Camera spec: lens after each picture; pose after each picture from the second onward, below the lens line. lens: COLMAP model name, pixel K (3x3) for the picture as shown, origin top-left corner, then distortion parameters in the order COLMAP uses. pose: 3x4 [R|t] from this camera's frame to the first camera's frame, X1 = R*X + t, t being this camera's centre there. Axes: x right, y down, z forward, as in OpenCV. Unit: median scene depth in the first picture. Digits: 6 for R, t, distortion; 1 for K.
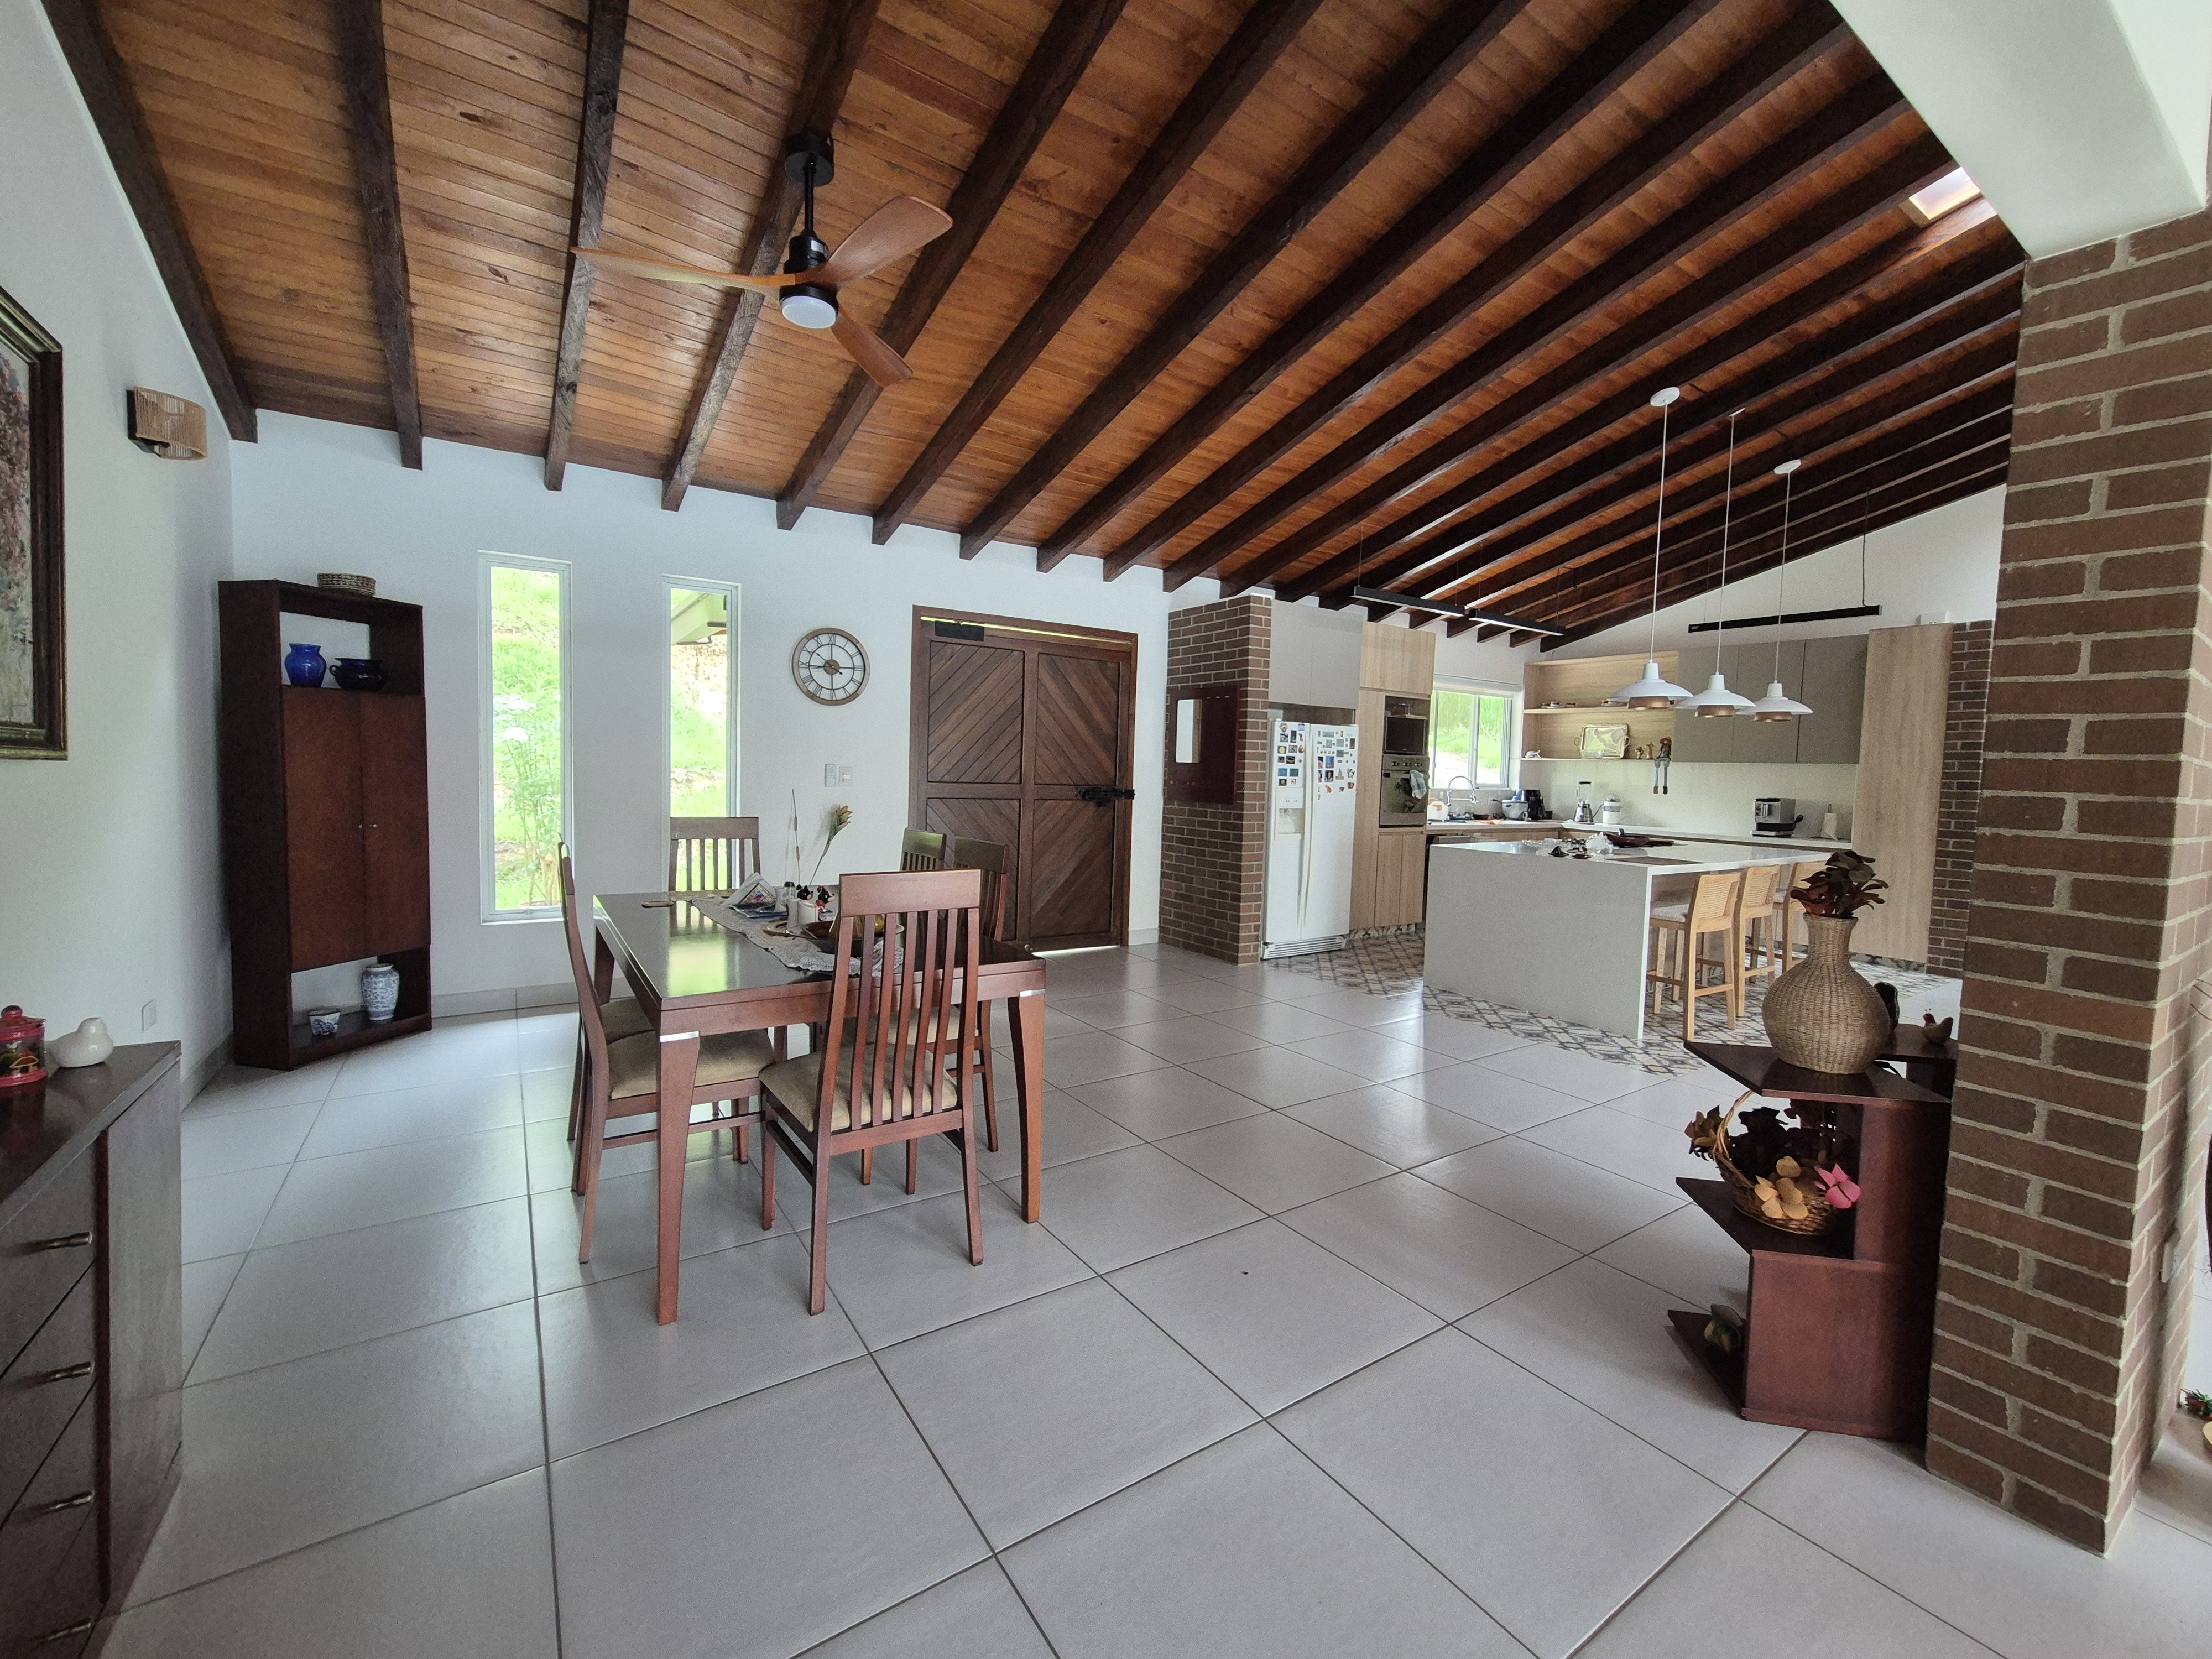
lens RADIAL K [[907.1, 0, 1105.0], [0, 907.1, 820.3], [0, 0, 1]] dist [0.000797, 0.000134]
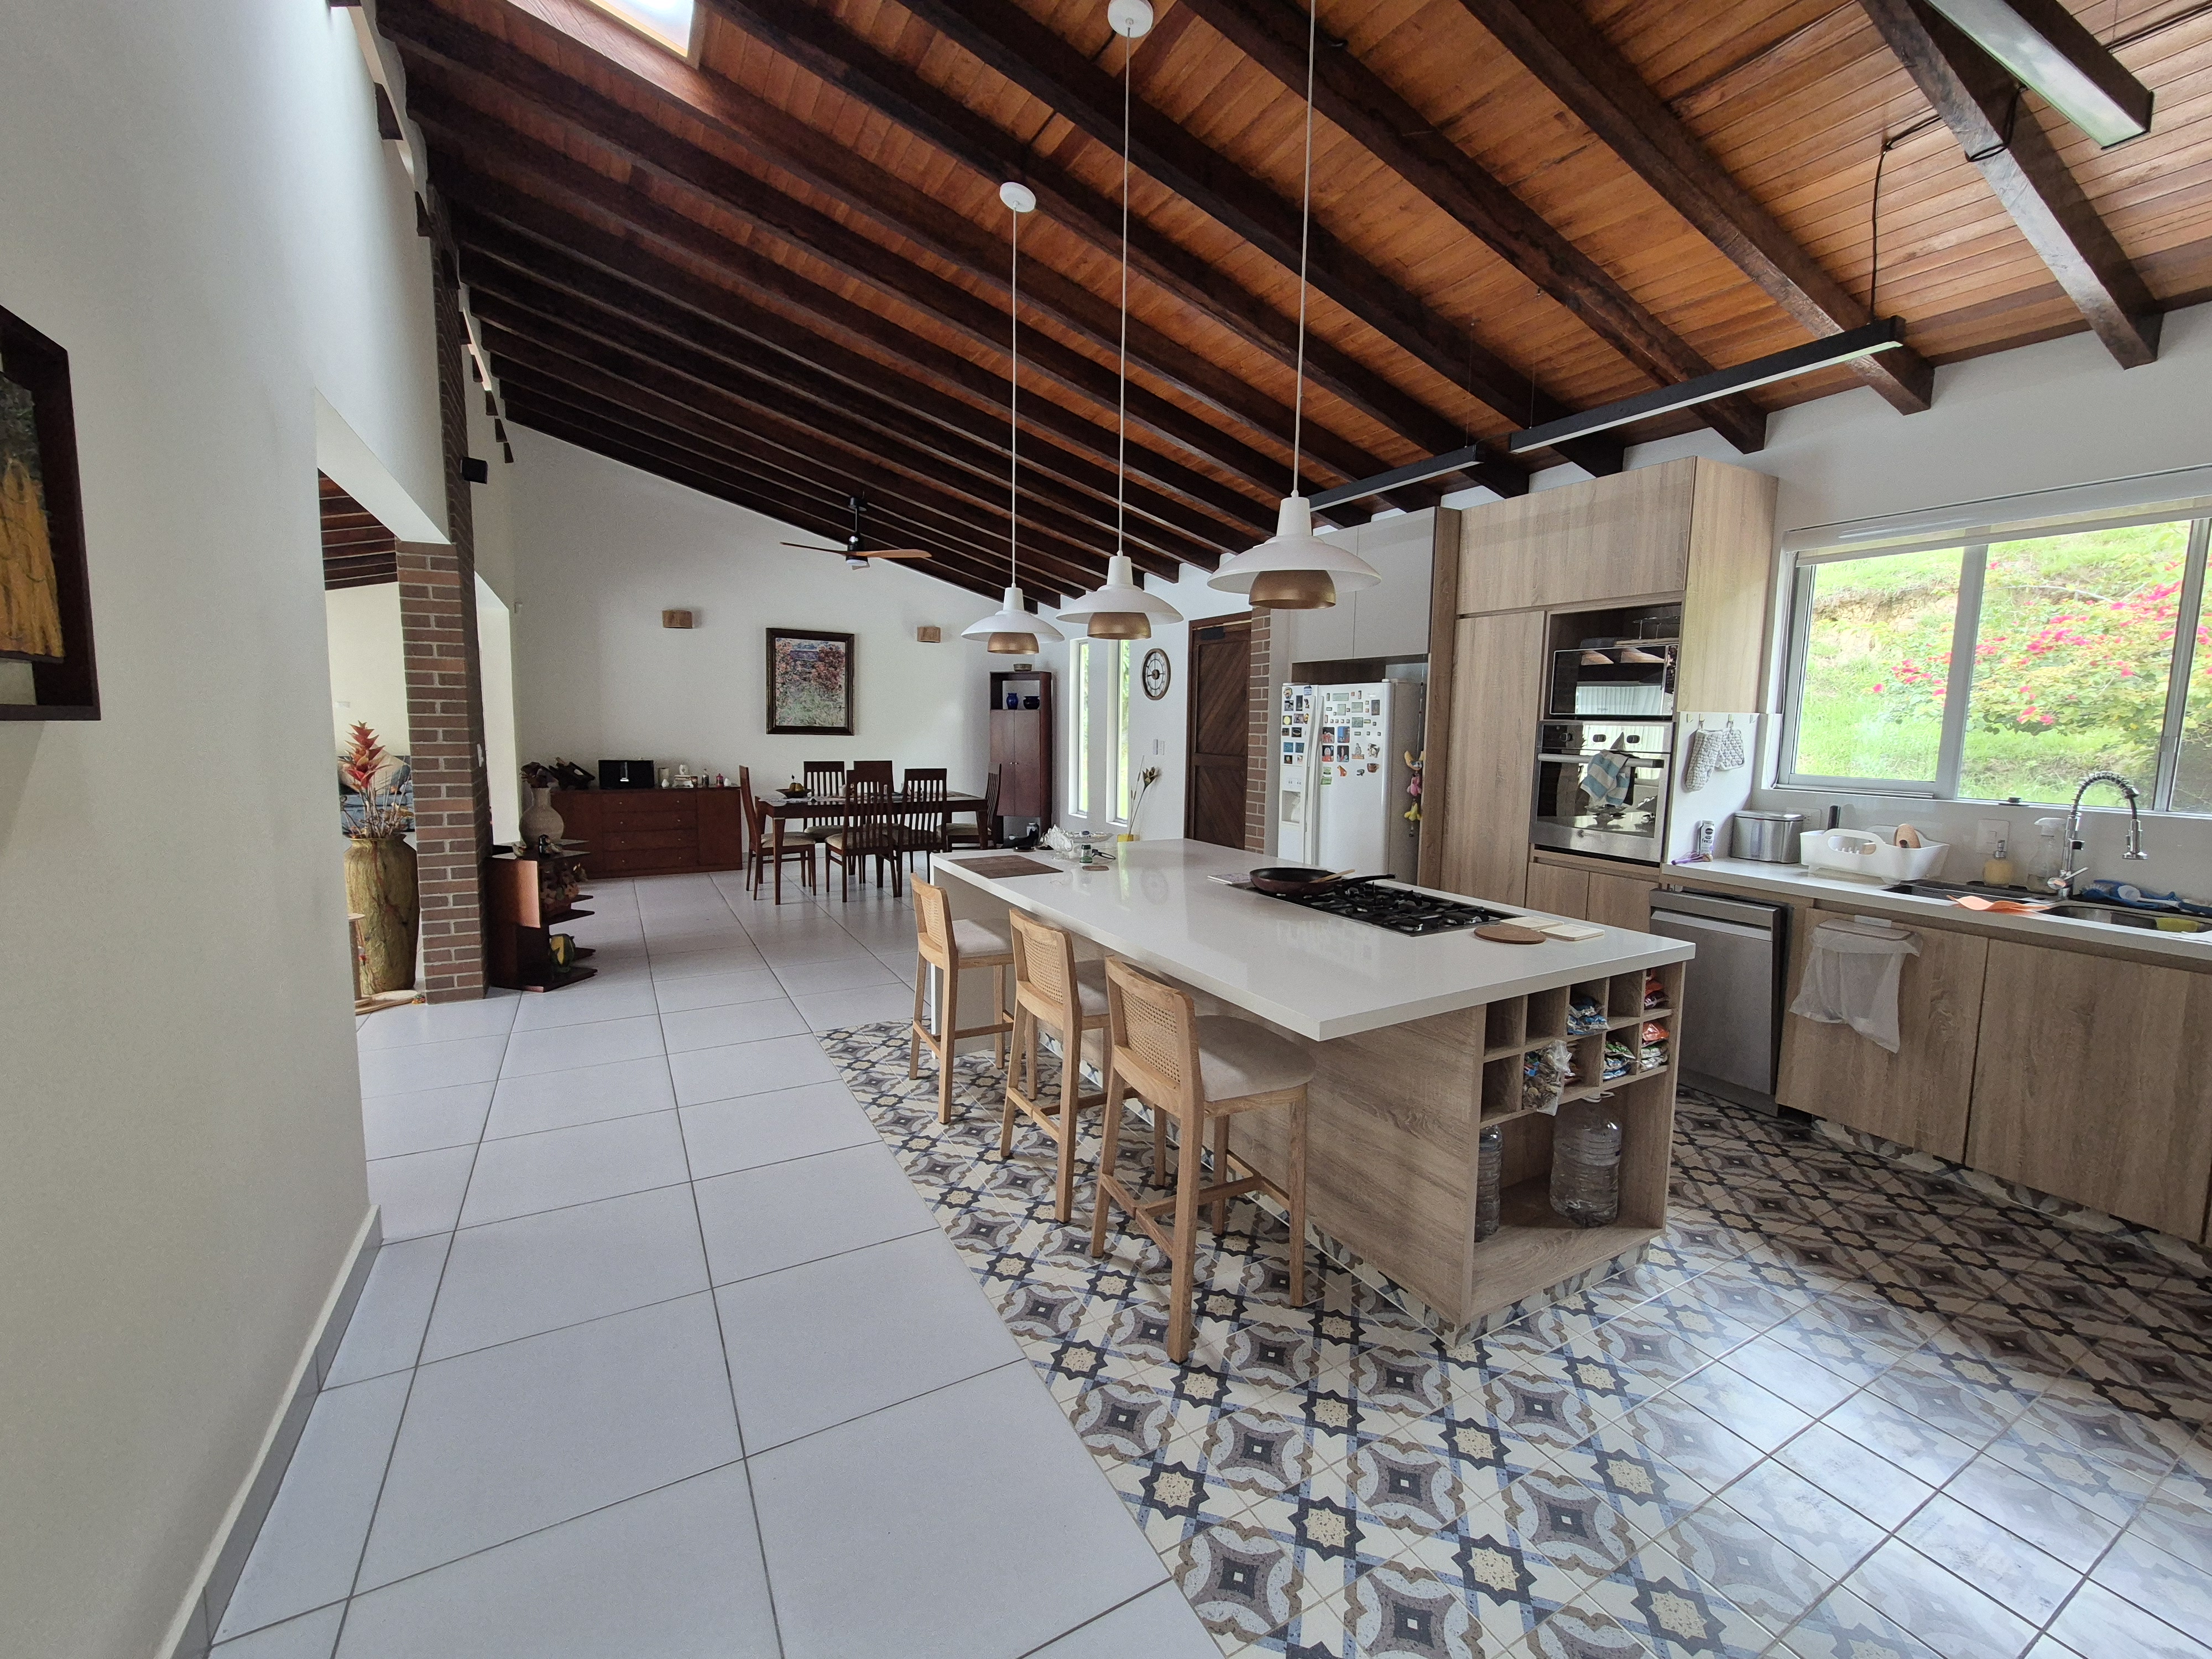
lens RADIAL K [[907.1, 0, 1101.7], [0, 907.1, 815.4], [0, 0, 1]] dist [0.000797, 0.000134]
pose [[-0.090848, 0.078055, -0.992801, 1.031018], [-0.072915, 0.993726, 0.084800, -0.048312], [0.993192, 0.080094, -0.084586, 0.895173]]
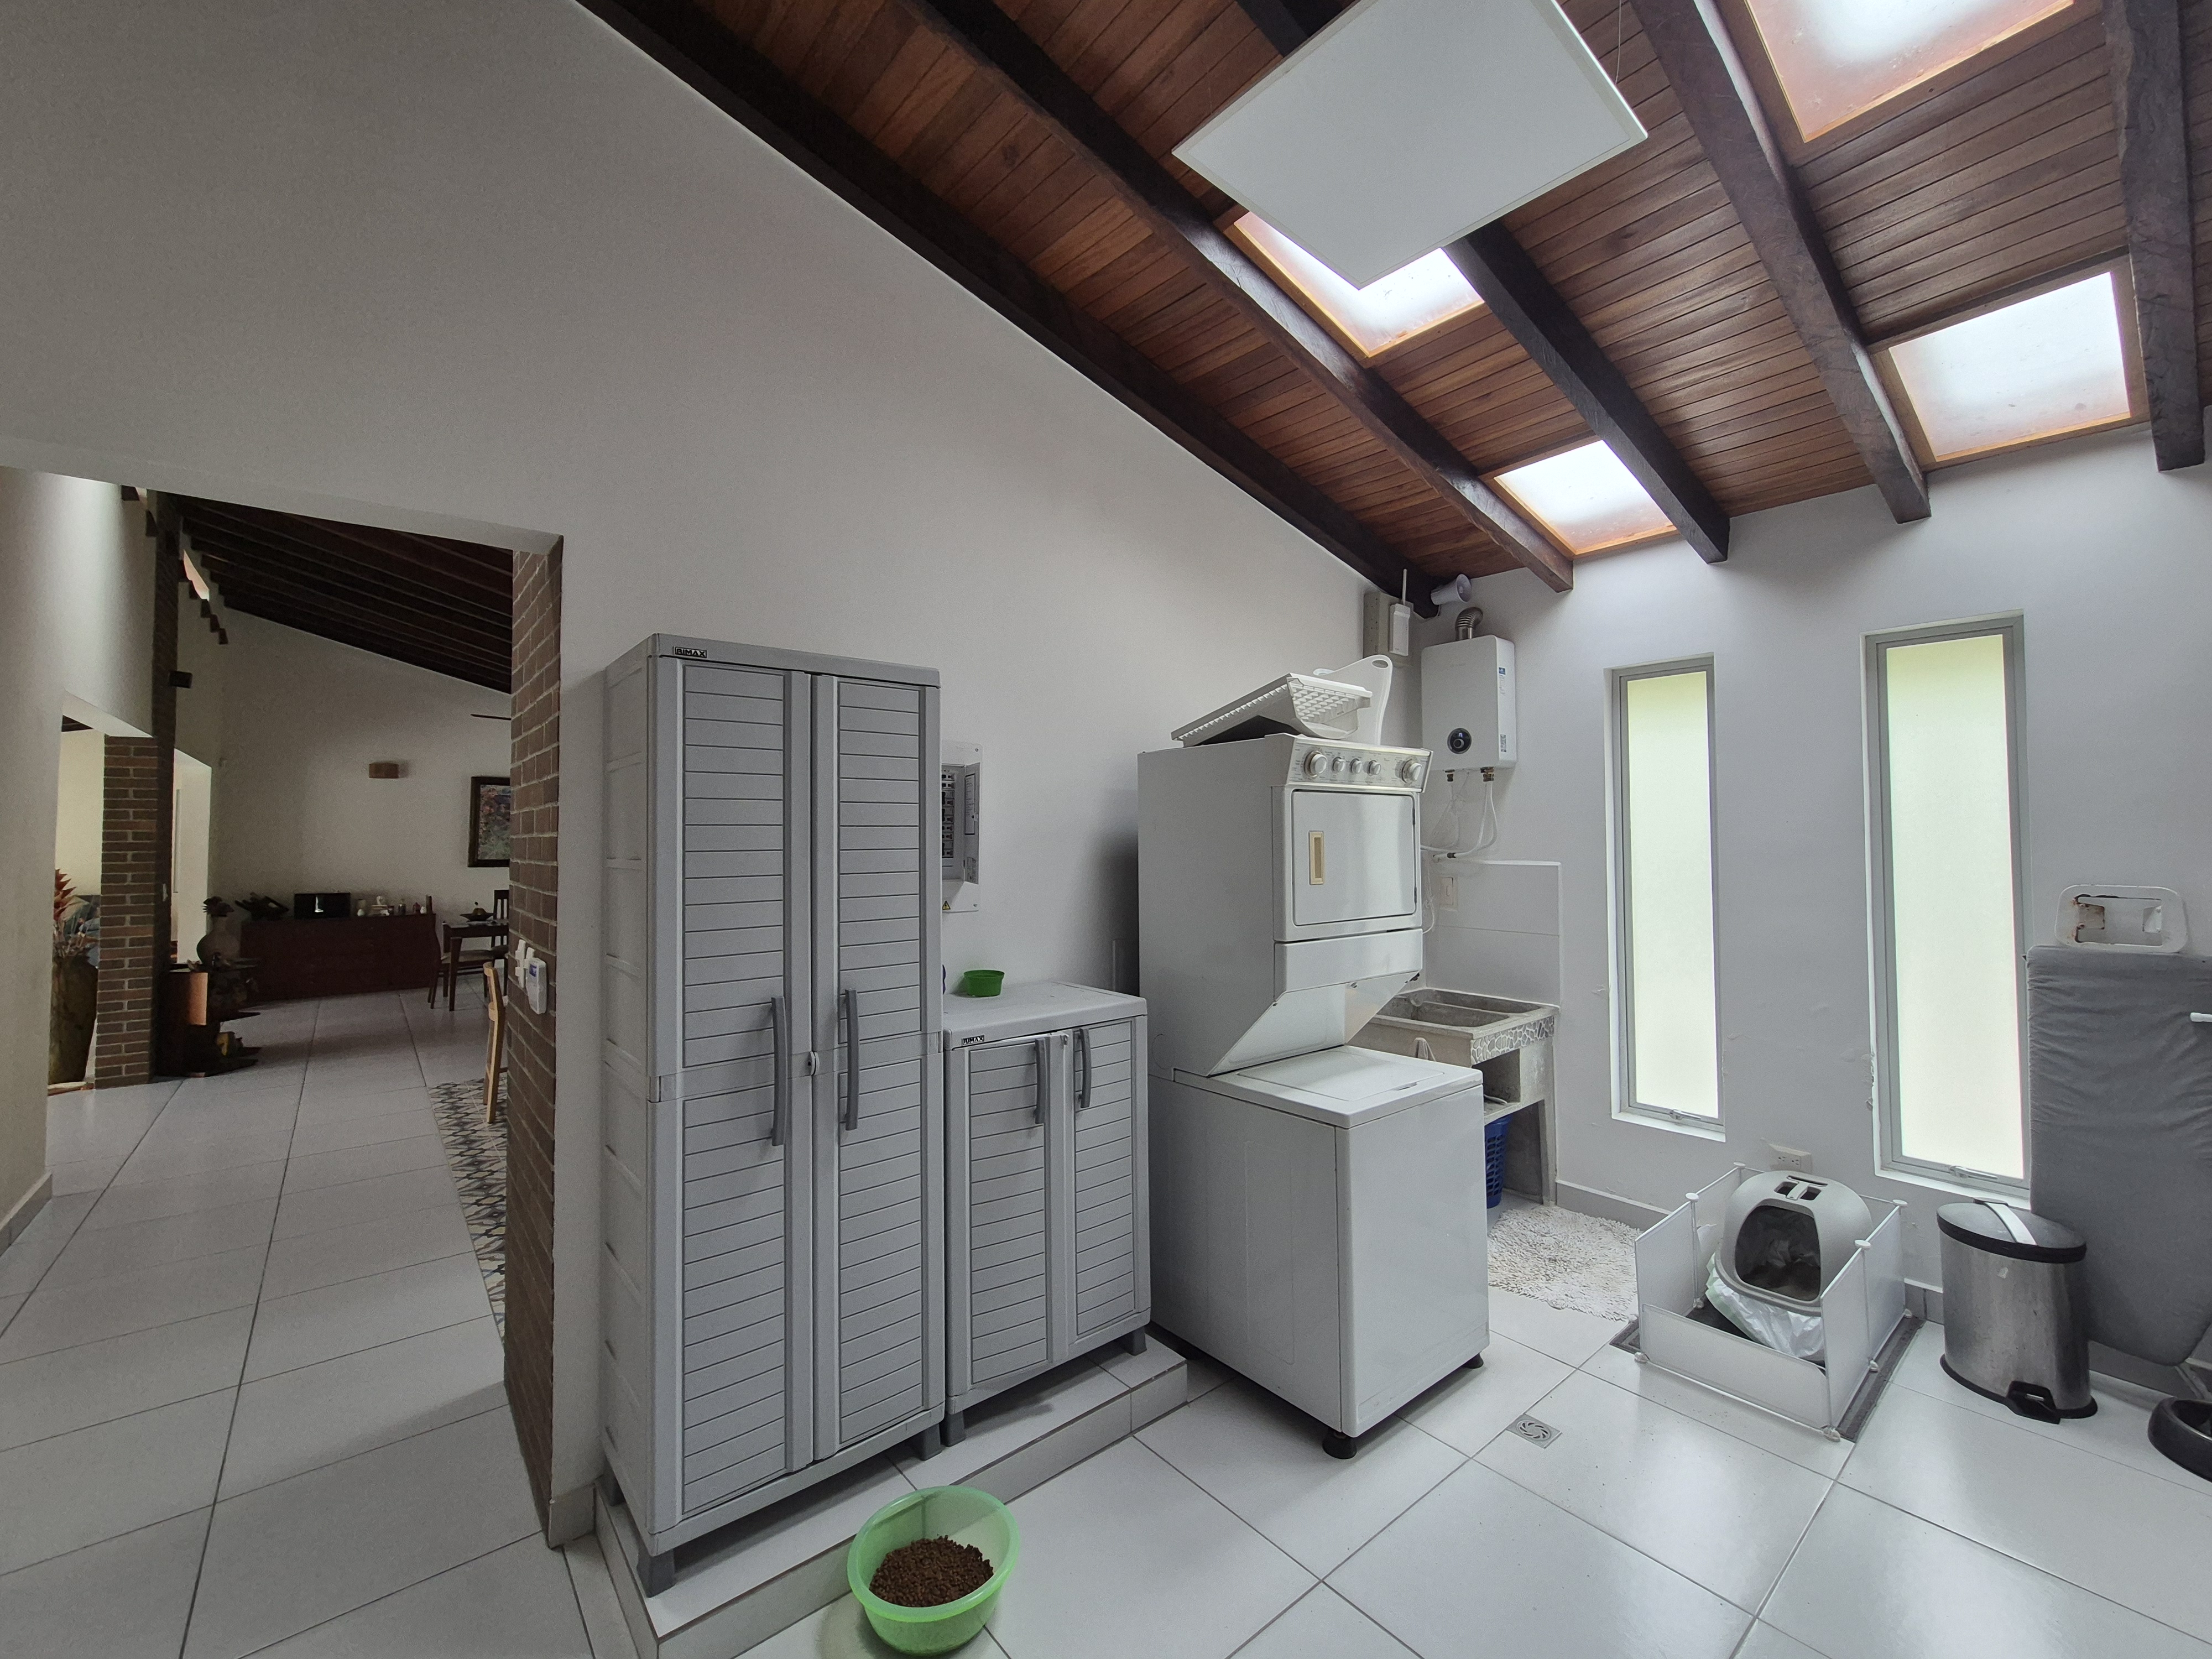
lens RADIAL K [[907.1, 0, 1112.8], [0, 907.1, 813.5], [0, 0, 1]] dist [0.000797, 0.000134]
pose [[0.101886, -0.052652, -0.993402, 1.411528], [-0.052364, 0.996930, -0.058209, -0.078002], [0.993417, 0.057949, 0.098816, 1.233067]]
